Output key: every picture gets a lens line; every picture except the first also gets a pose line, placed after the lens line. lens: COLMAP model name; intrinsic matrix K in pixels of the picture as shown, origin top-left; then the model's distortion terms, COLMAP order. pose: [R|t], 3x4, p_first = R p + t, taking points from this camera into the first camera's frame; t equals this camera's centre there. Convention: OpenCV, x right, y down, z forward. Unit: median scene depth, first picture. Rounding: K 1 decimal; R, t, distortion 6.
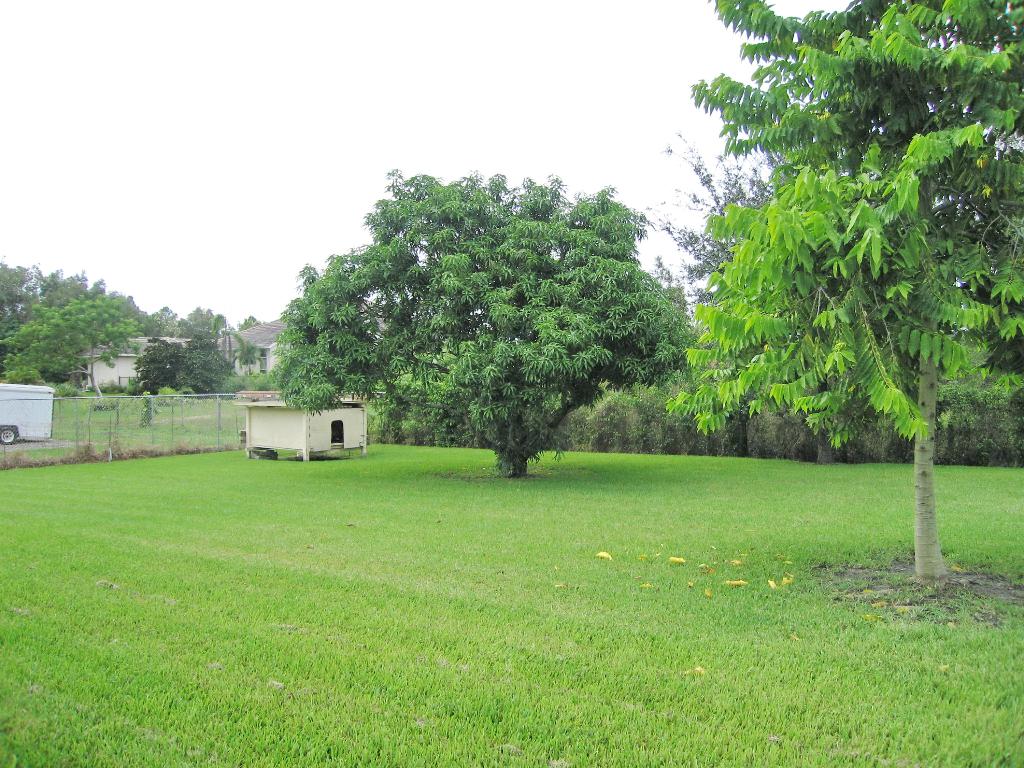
lens RADIAL K [[844.1, 0, 509.2], [0, 844.1, 383.2], [0, 0, 1]] dist [-0.140014, 0.104625]
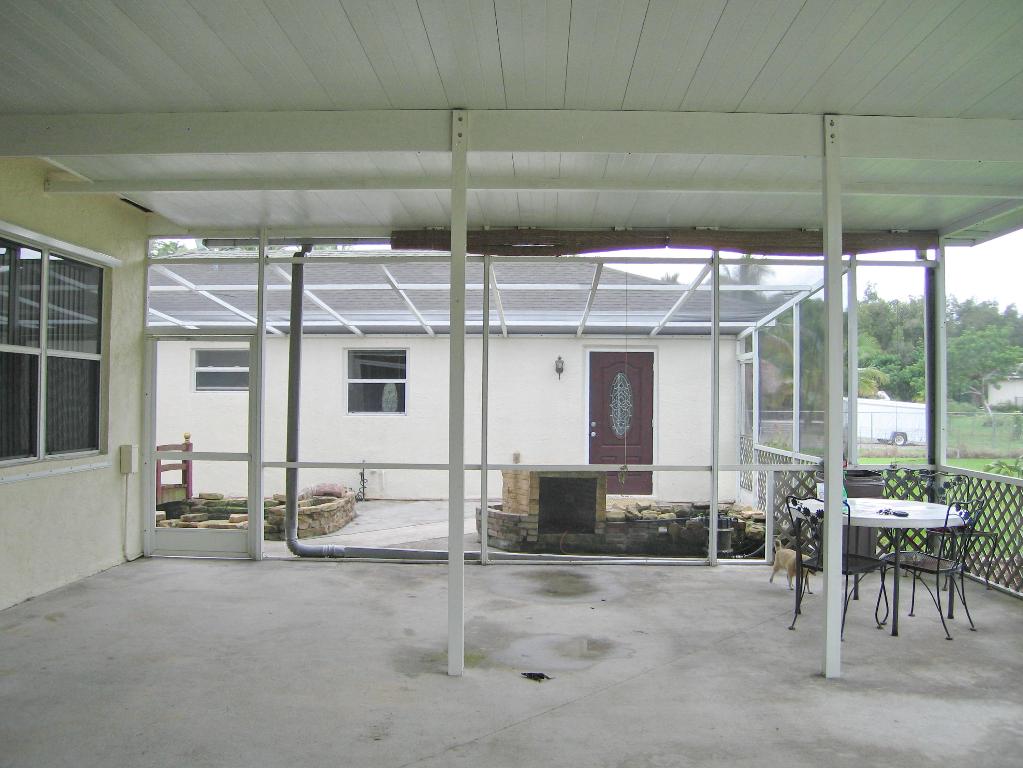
lens RADIAL K [[843.3, 0, 508.7], [0, 843.3, 383.2], [0, 0, 1]] dist [-0.140014, 0.104625]
pose [[0.508667, -0.003888, -0.860955, 0.142284], [-0.015342, 0.999790, -0.013579, -0.001316], [0.860827, 0.020116, 0.508500, -0.163573]]
